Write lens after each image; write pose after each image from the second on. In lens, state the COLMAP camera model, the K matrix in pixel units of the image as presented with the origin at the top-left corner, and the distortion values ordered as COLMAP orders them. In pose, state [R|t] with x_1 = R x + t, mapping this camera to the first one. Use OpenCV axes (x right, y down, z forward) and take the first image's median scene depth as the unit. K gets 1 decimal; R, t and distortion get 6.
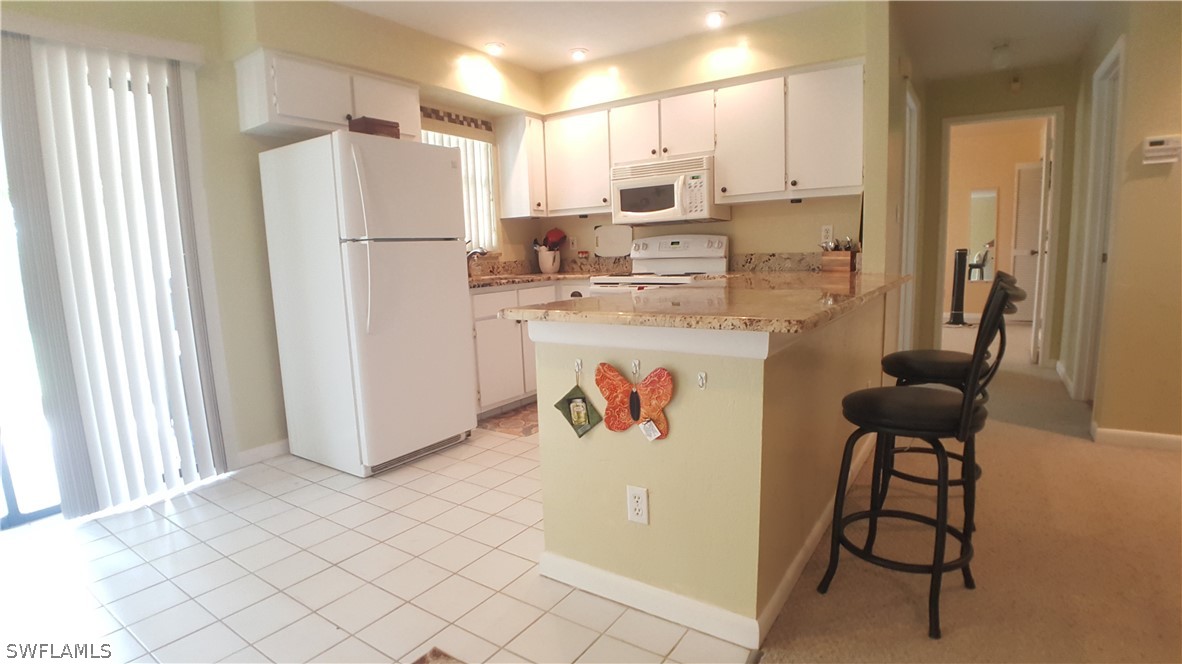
lens RADIAL K [[585.6, 0, 596.8], [0, 585.6, 346.3], [0, 0, 1]] dist [-0.060921, -0.000193]
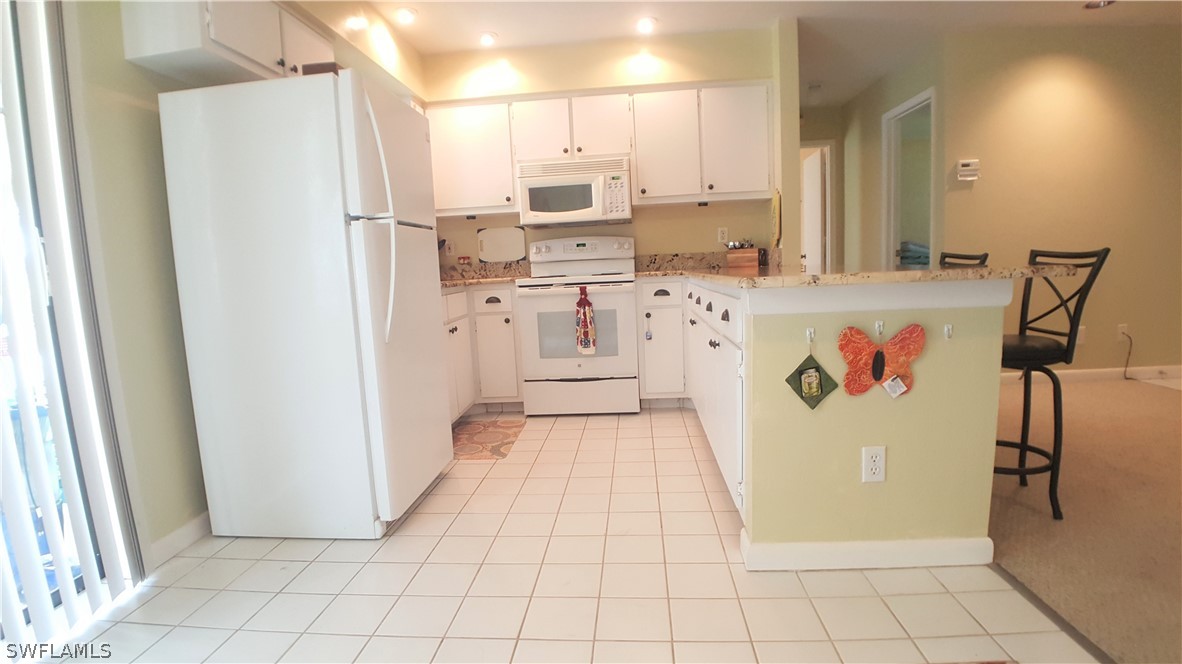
lens RADIAL K [[585.6, 0, 596.8], [0, 585.6, 346.3], [0, 0, 1]] dist [-0.060921, -0.000193]
pose [[0.871144, -0.075487, 0.485190, -0.372607], [0.096804, 0.995122, -0.018985, 0.016694], [-0.481391, 0.063507, 0.874202, 0.149629]]
